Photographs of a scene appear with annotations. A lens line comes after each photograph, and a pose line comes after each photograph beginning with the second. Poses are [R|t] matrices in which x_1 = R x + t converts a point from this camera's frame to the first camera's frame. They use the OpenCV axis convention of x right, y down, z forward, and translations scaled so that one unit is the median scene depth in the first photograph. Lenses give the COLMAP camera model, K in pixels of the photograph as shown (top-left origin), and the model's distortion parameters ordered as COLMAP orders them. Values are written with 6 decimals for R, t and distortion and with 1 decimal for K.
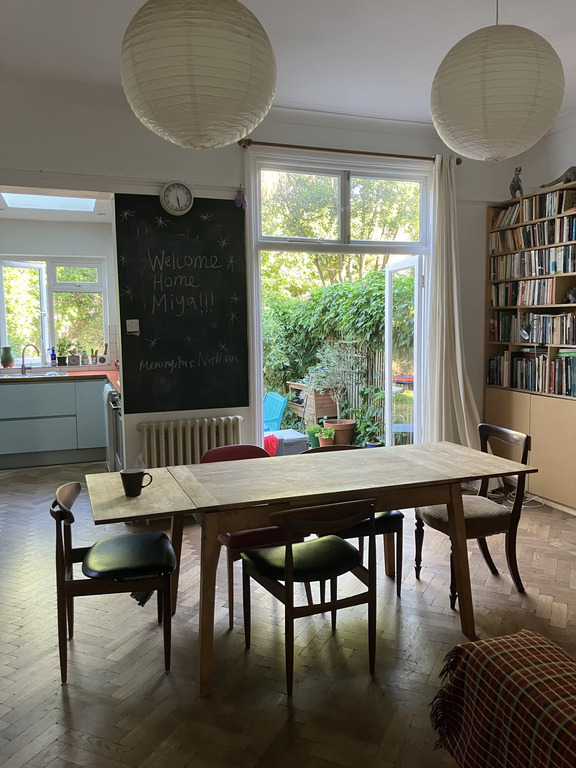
lens RADIAL K [[620.3, 0, 291.8], [0, 620.3, 388.4], [0, 0, 1]] dist [0.007429, -0.011066]
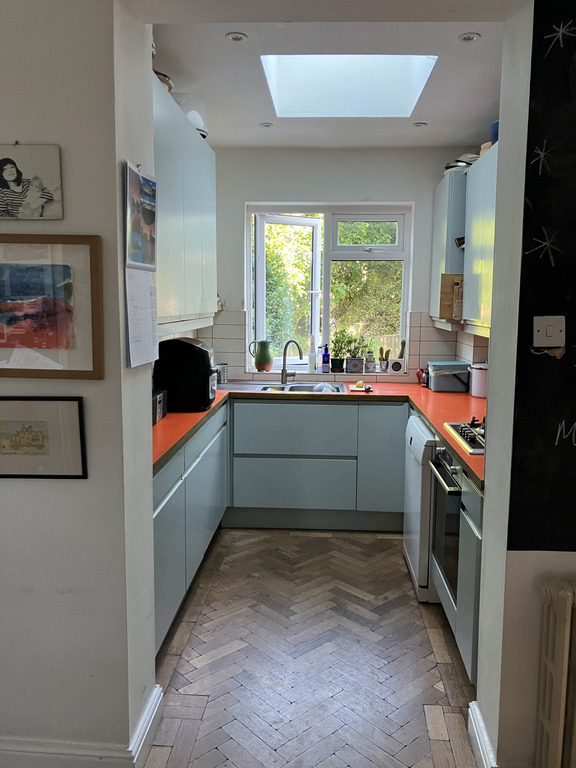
lens RADIAL K [[620.3, 0, 286.0], [0, 620.3, 383.8], [0, 0, 1]] dist [0.007429, -0.011066]
pose [[0.918700, 0.067590, -0.389129, -0.160250], [-0.056678, 0.997612, 0.039470, -0.047145], [0.390868, -0.014206, 0.920337, 0.364125]]
